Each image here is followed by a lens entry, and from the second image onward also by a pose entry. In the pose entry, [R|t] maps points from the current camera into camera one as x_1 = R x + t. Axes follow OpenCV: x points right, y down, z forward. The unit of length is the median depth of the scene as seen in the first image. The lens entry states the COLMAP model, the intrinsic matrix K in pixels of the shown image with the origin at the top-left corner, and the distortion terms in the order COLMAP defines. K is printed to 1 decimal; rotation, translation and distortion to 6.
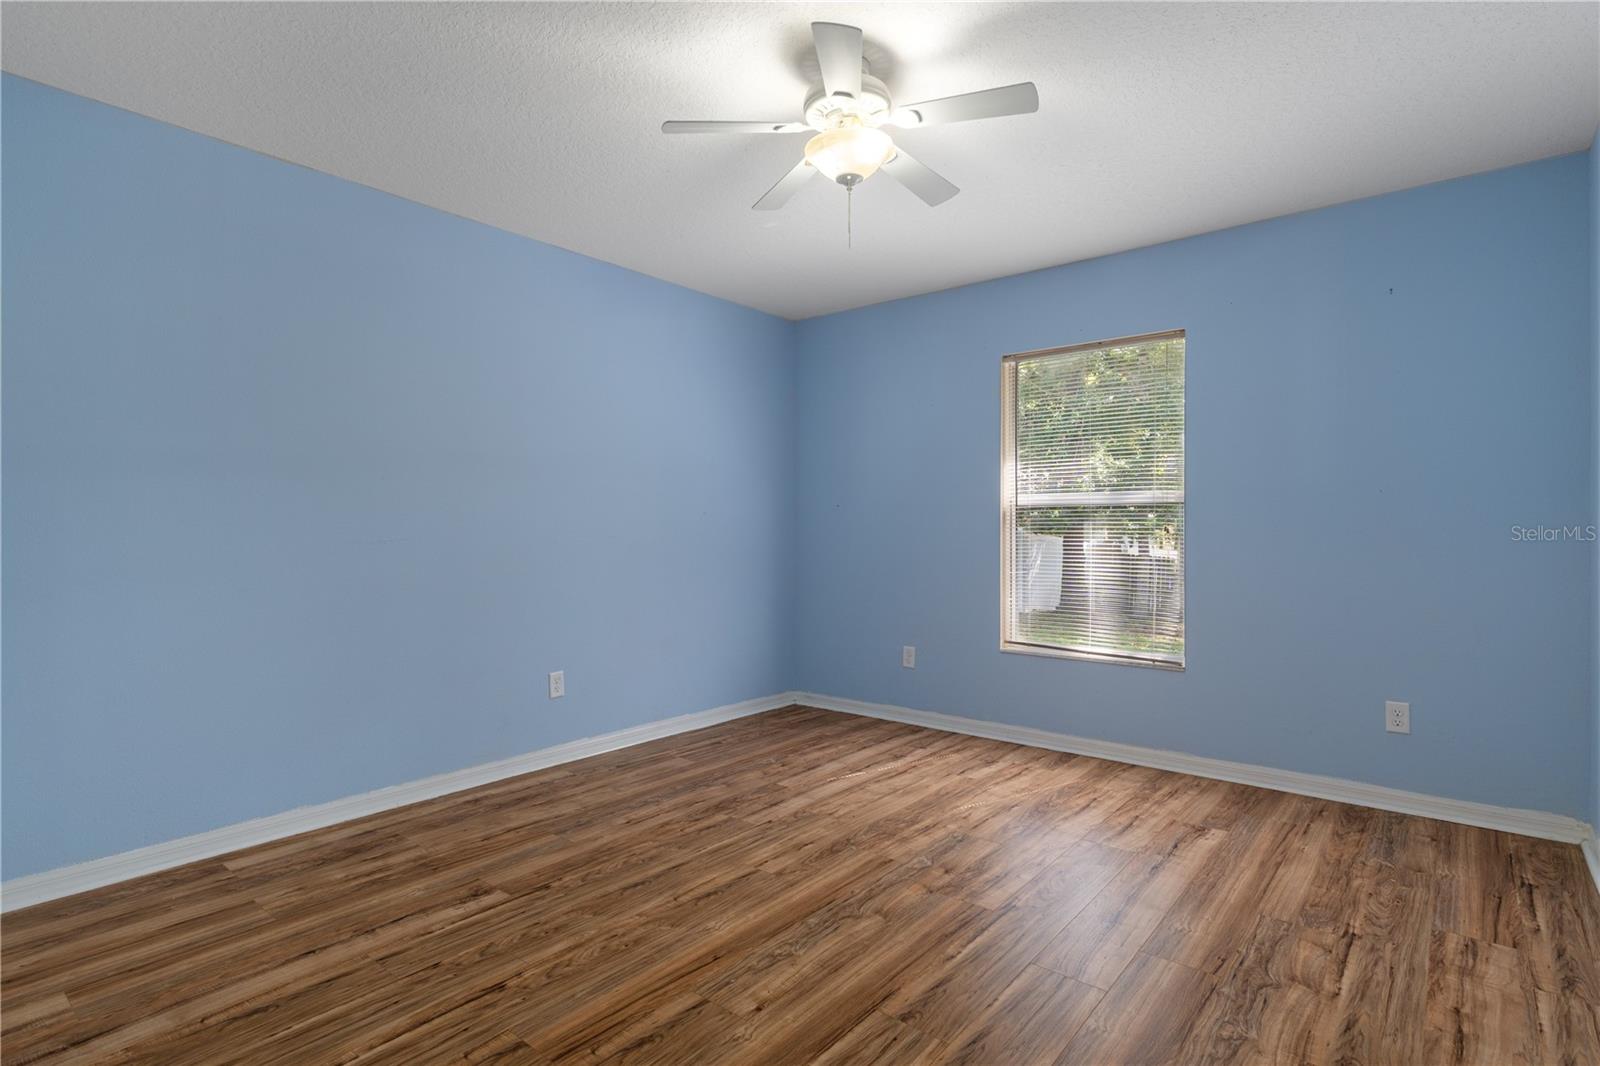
lens RADIAL K [[732.6, 0, 800.9], [0, 732.6, 530.9], [0, 0, 1]] dist [0.003426, 0.000624]
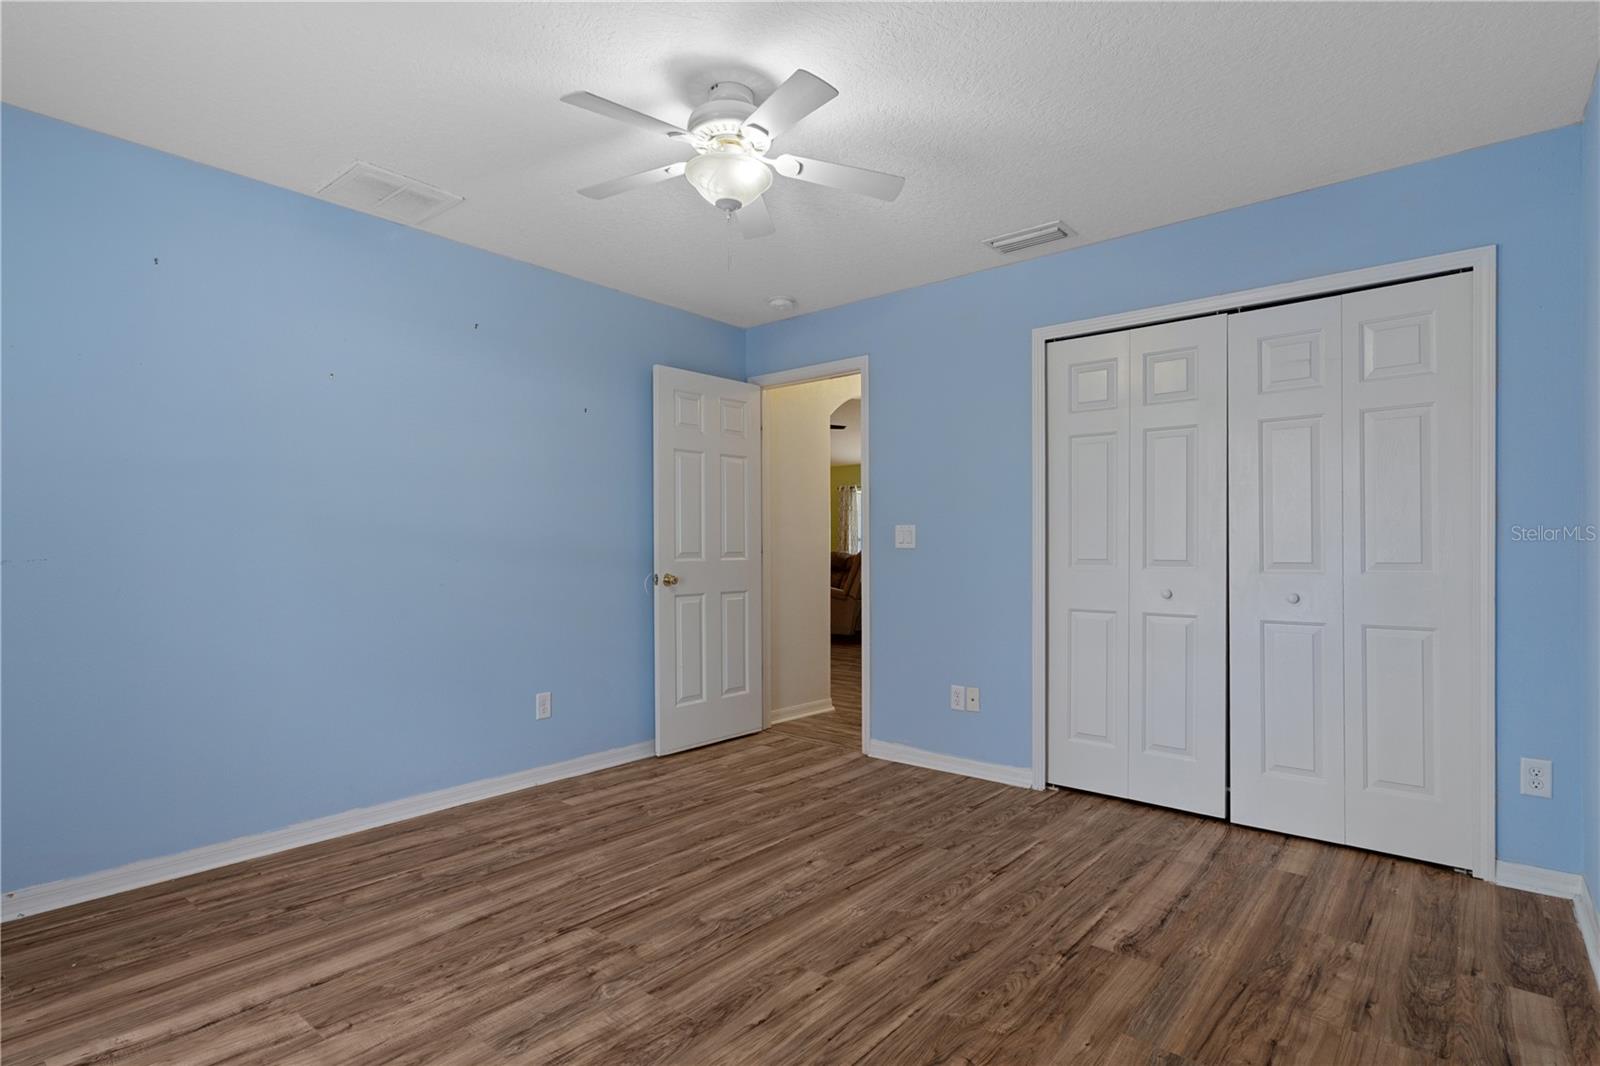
lens RADIAL K [[732.6, 0, 797.5], [0, 732.6, 533.3], [0, 0, 1]] dist [0.003426, 0.000624]
pose [[-0.999903, 0.002710, 0.013687, -0.043088], [0.002459, 0.999829, -0.018306, -0.003299], [-0.013734, -0.018270, -0.999739, 2.027838]]
